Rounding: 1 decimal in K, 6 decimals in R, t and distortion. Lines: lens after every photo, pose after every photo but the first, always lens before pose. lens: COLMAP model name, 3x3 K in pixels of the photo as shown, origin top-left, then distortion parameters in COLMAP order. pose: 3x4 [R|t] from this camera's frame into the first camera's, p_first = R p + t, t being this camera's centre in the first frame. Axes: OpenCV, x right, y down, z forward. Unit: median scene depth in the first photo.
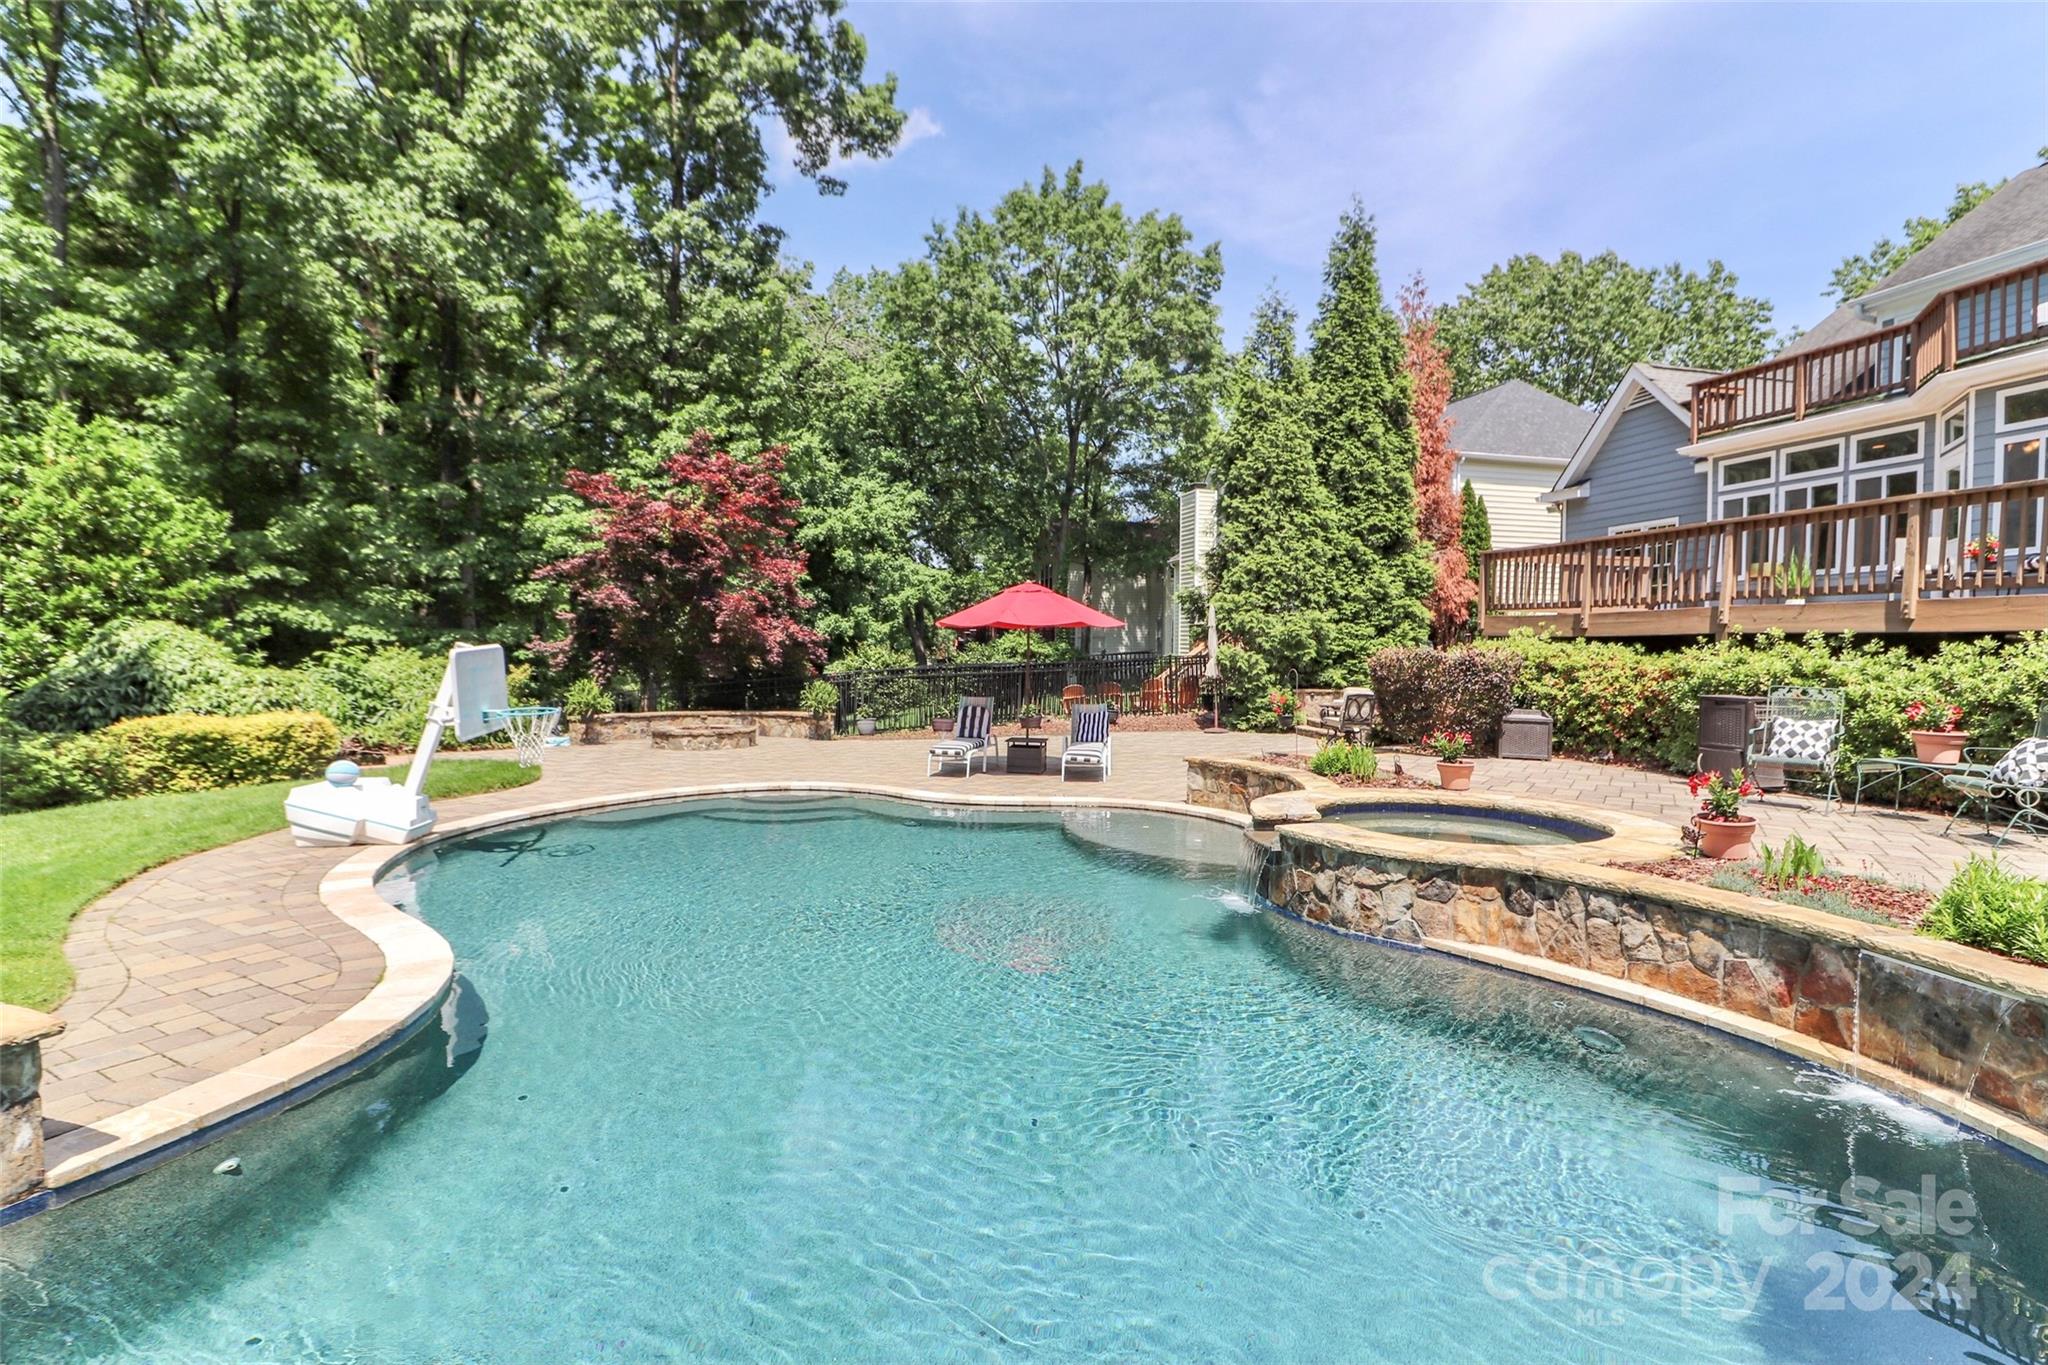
lens RADIAL K [[1028.6, 0, 1049.8], [0, 1028.6, 647.3], [0, 0, 1]] dist [0.031952, -0.017630]
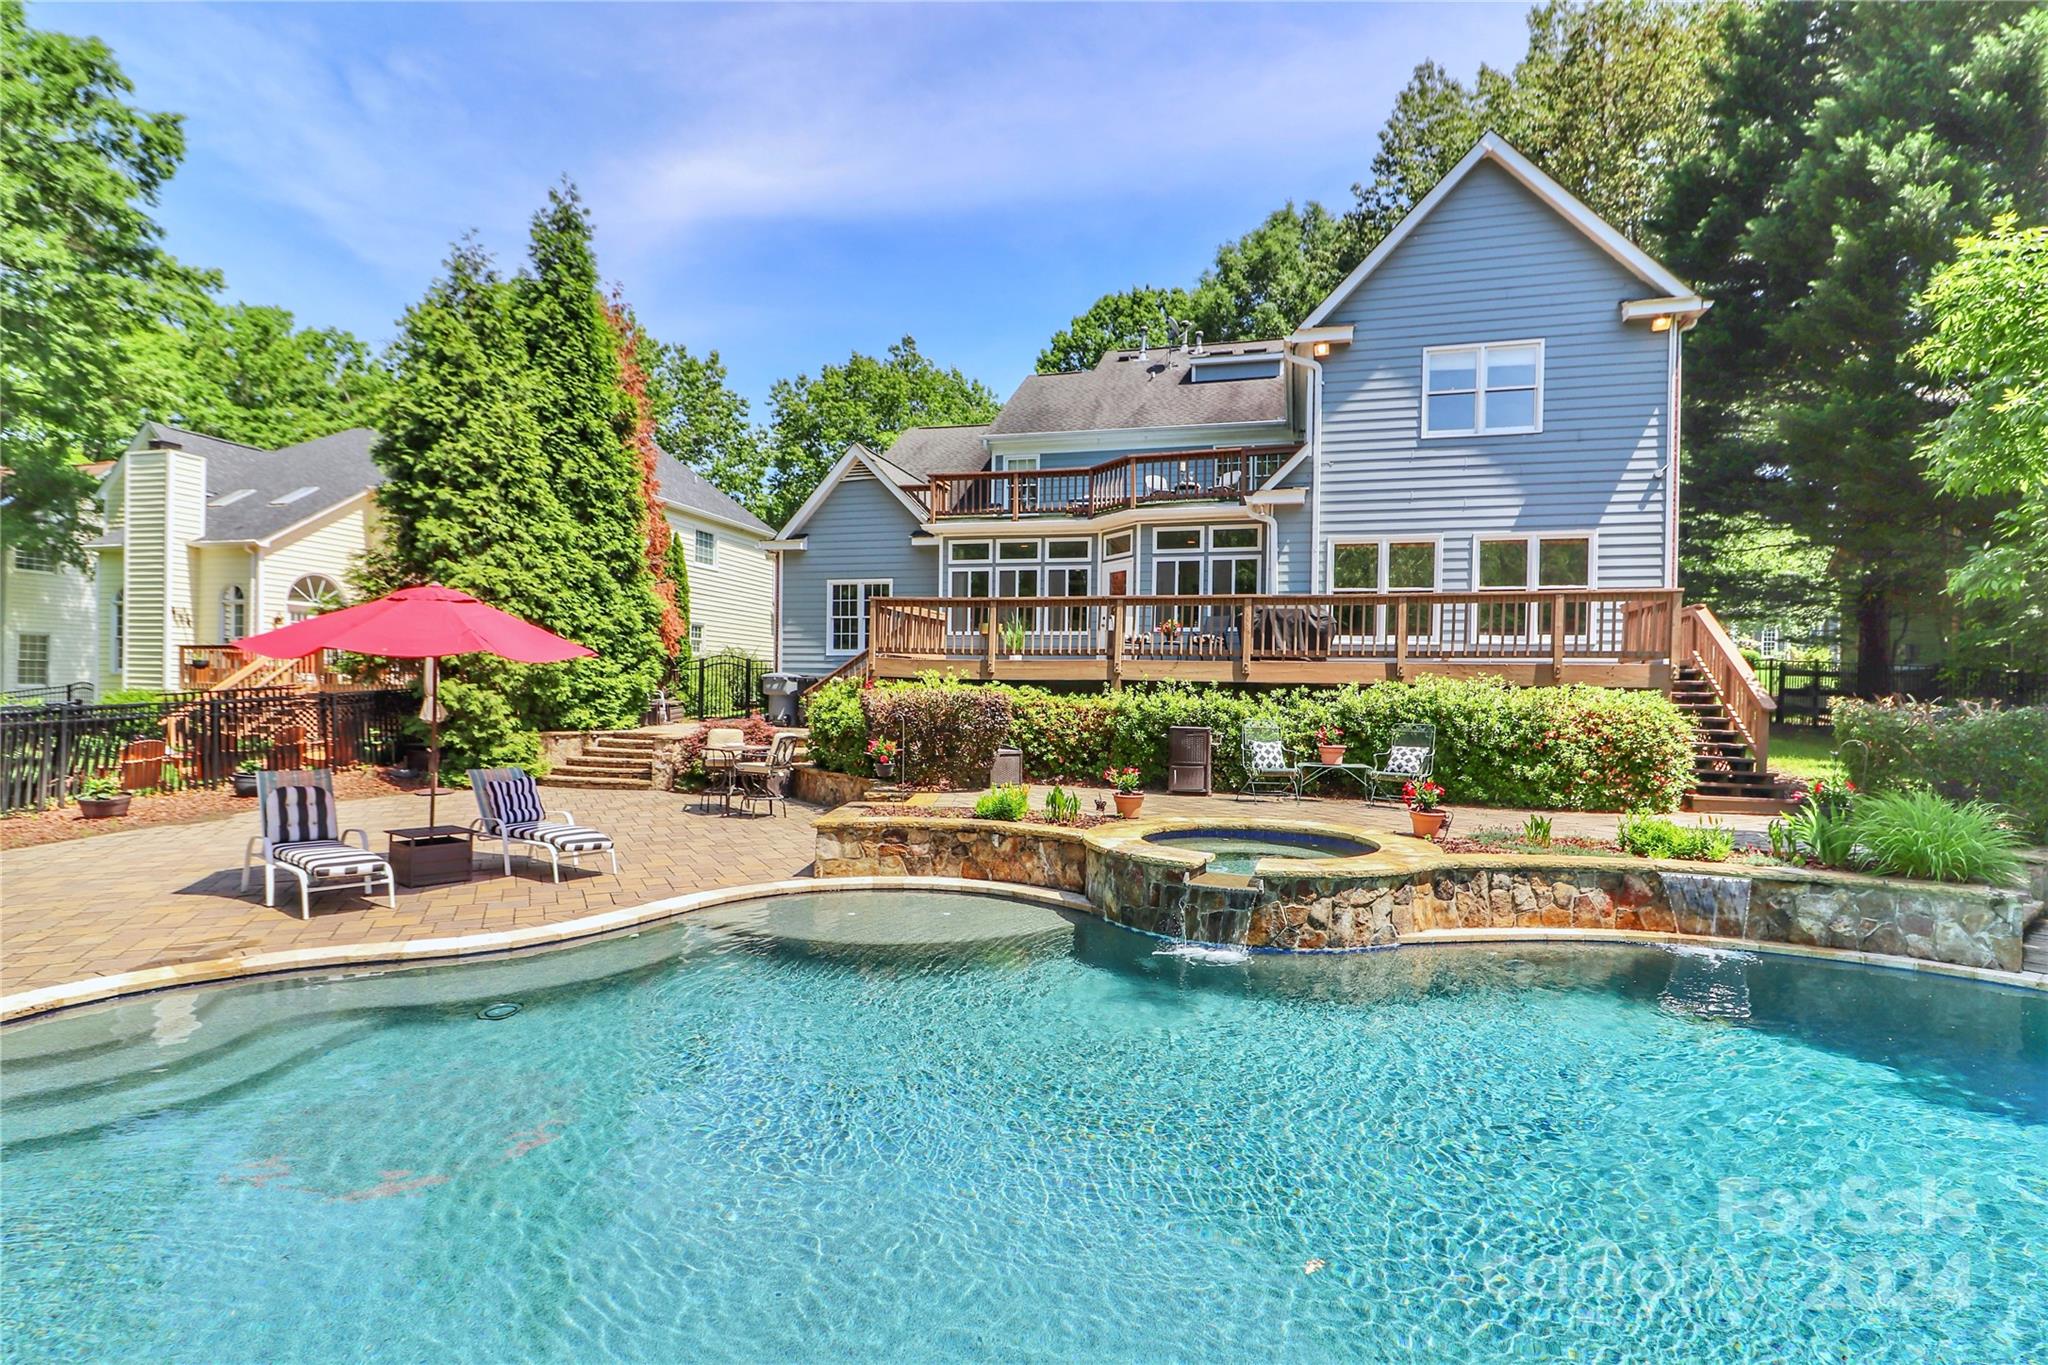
lens RADIAL K [[957.6, 0, 1114.7], [0, 957.6, 682.0], [0, 0, 1]] dist [0.022584, -0.000069]
pose [[0.459228, 0.009438, 0.888268, -0.290962], [-0.009412, 0.999939, -0.005758, -0.002575], [-0.888268, -0.005716, 0.459289, 0.287540]]
